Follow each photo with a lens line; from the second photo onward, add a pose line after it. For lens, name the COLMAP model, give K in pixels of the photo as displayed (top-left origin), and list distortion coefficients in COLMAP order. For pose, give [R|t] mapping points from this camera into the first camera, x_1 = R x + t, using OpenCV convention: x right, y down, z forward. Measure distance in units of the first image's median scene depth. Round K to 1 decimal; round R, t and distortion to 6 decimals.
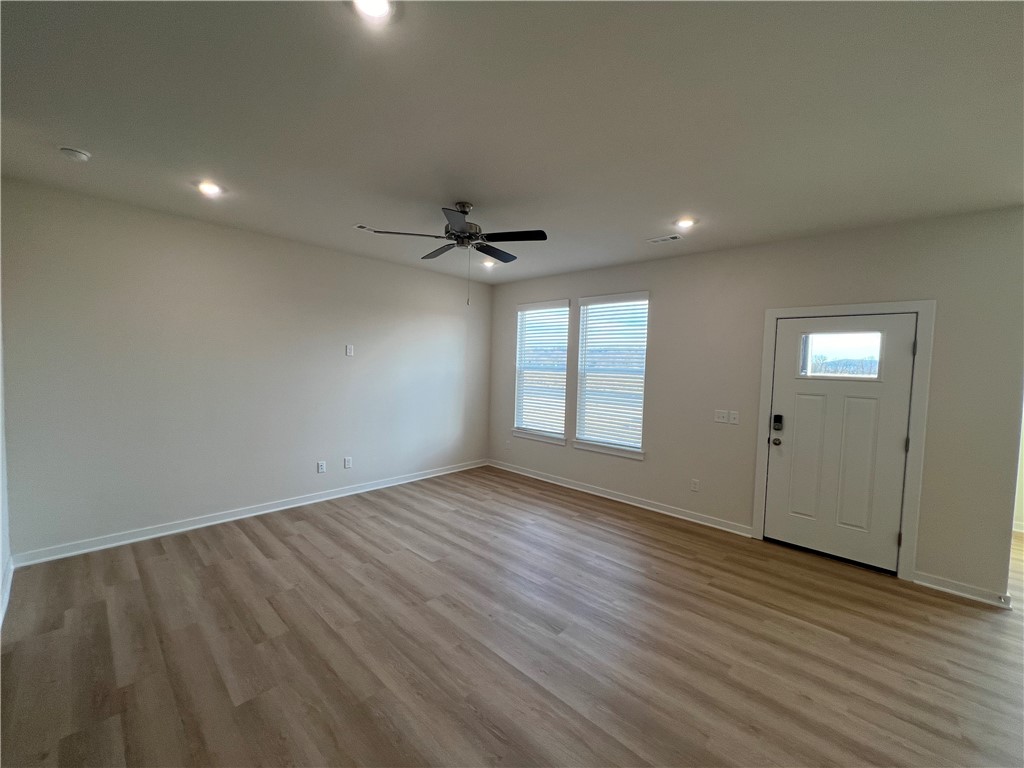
lens RADIAL K [[412.1, 0, 512.0], [0, 412.1, 384.0], [0, 0, 1]] dist [-0.011465, 0.006494]
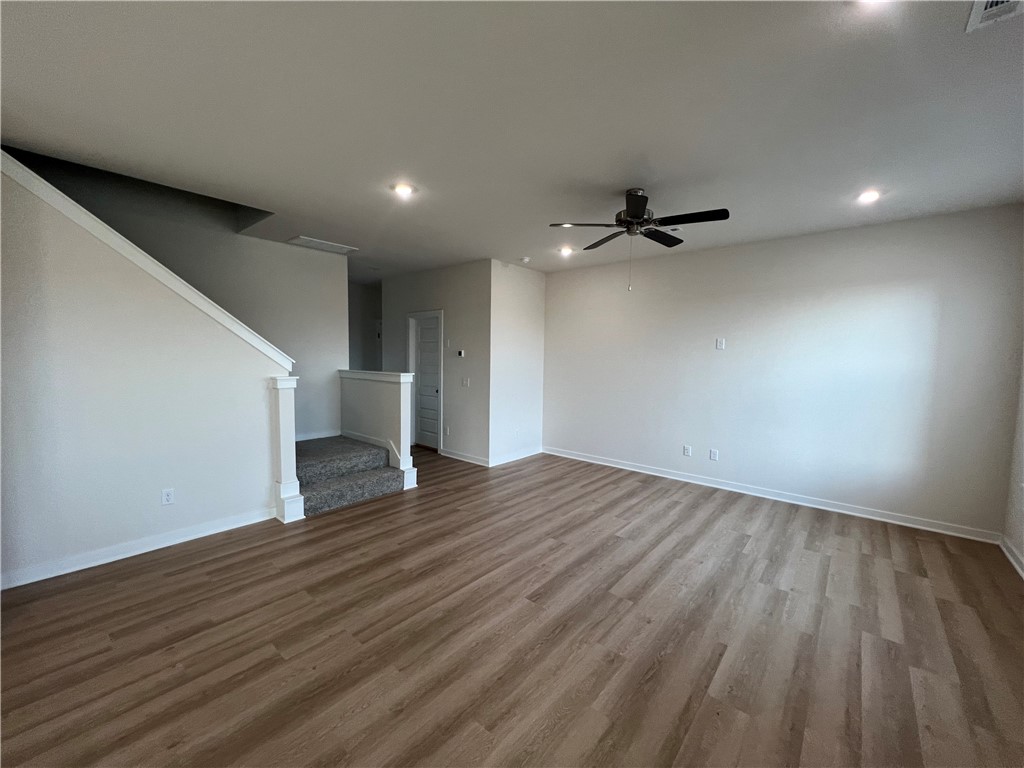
lens RADIAL K [[409.5, 0, 512.0], [0, 409.5, 384.0], [0, 0, 1]] dist [0.000054, -0.000180]
pose [[0.058157, 0.045148, -0.997286, 0.704481], [-0.065310, 0.997009, 0.041327, 0.010134], [0.996169, 0.062730, 0.060932, 0.533943]]
